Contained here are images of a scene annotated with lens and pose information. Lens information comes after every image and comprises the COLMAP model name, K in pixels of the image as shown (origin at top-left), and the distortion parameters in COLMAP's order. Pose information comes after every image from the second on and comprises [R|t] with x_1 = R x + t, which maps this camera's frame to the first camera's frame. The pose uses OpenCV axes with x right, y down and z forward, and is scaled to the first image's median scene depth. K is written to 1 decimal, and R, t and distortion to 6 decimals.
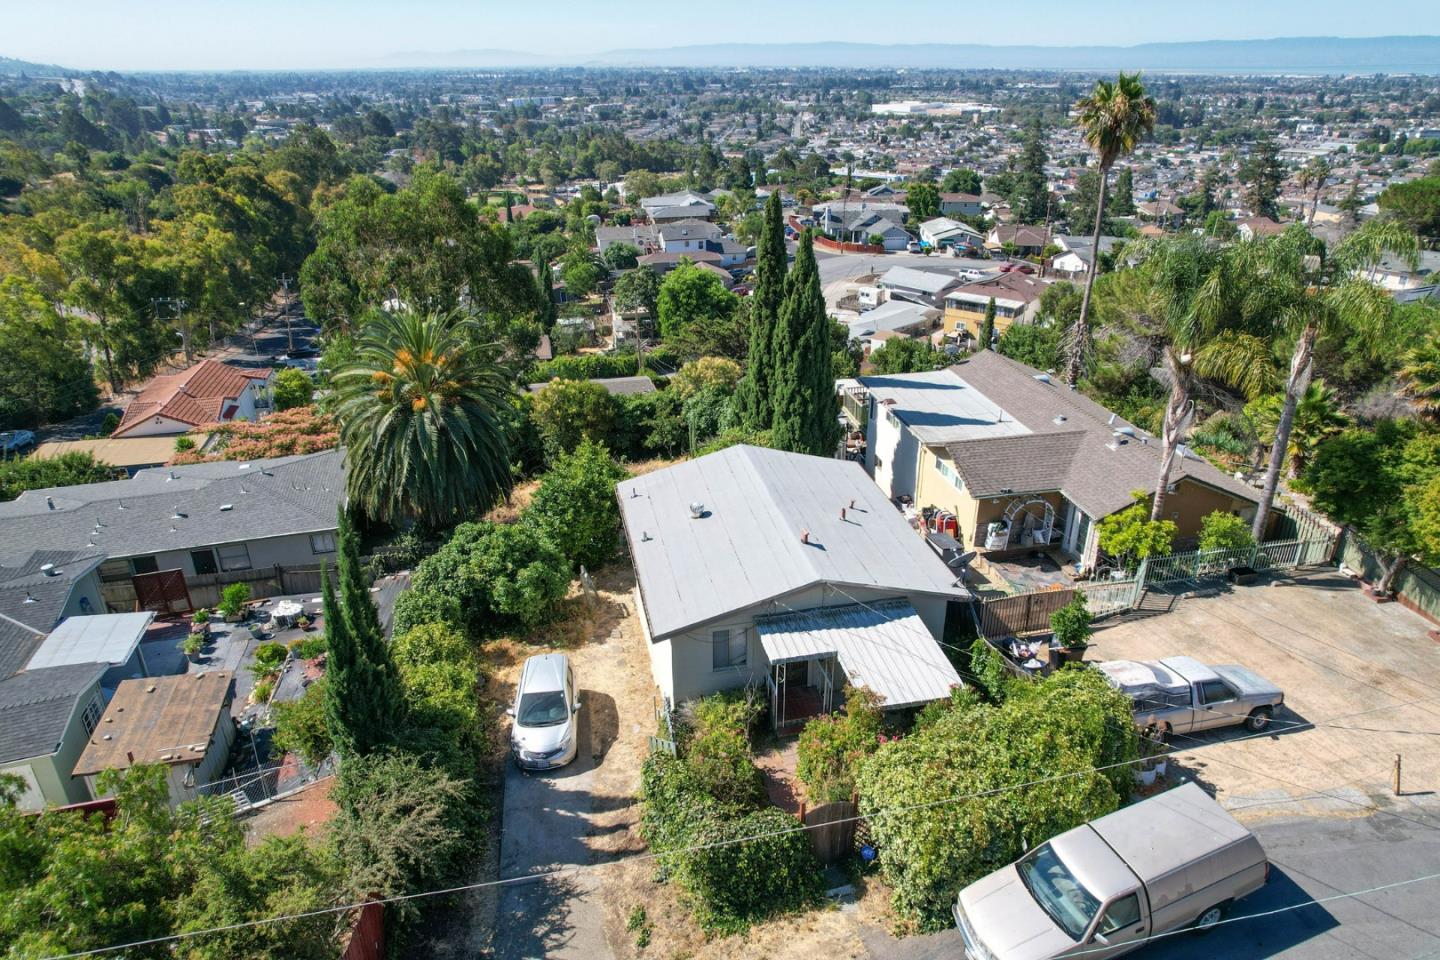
lens RADIAL K [[919.2, 0, 723.3], [0, 919.2, 475.5], [0, 0, 1]] dist [-0.081503, 0.077490]
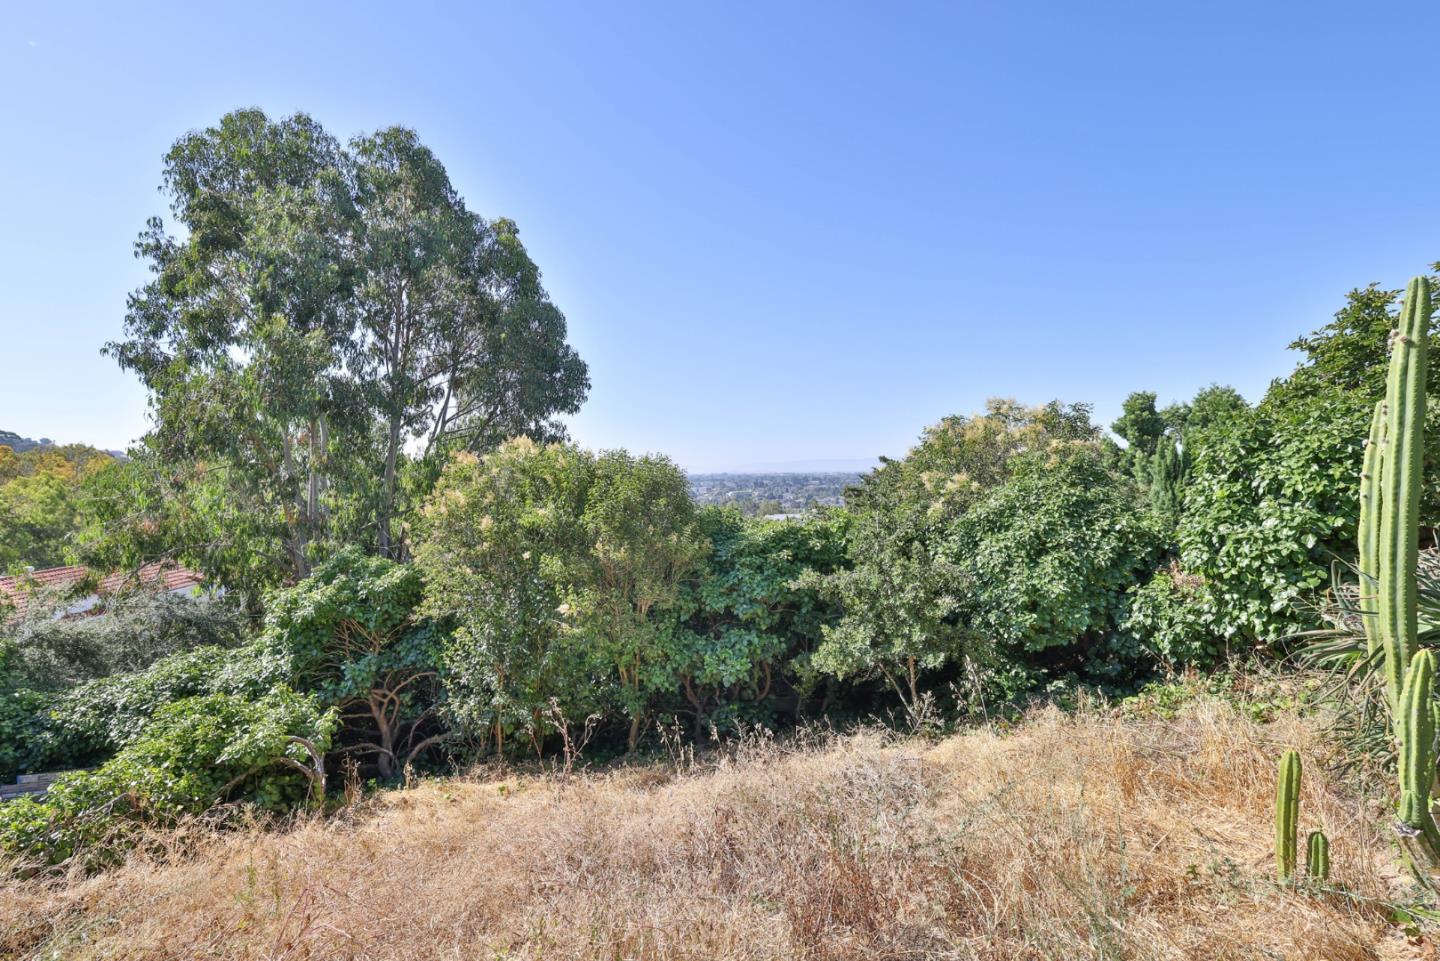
lens RADIAL K [[660.2, 0, 720.0], [0, 660.2, 480.5], [0, 0, 1]] dist [-0.051768, 0.019743]
pose [[0.988675, -0.003155, -0.150041, -0.094234], [-0.057176, 0.916457, -0.396026, -0.009263], [0.138756, 0.400120, 0.905898, 0.929906]]
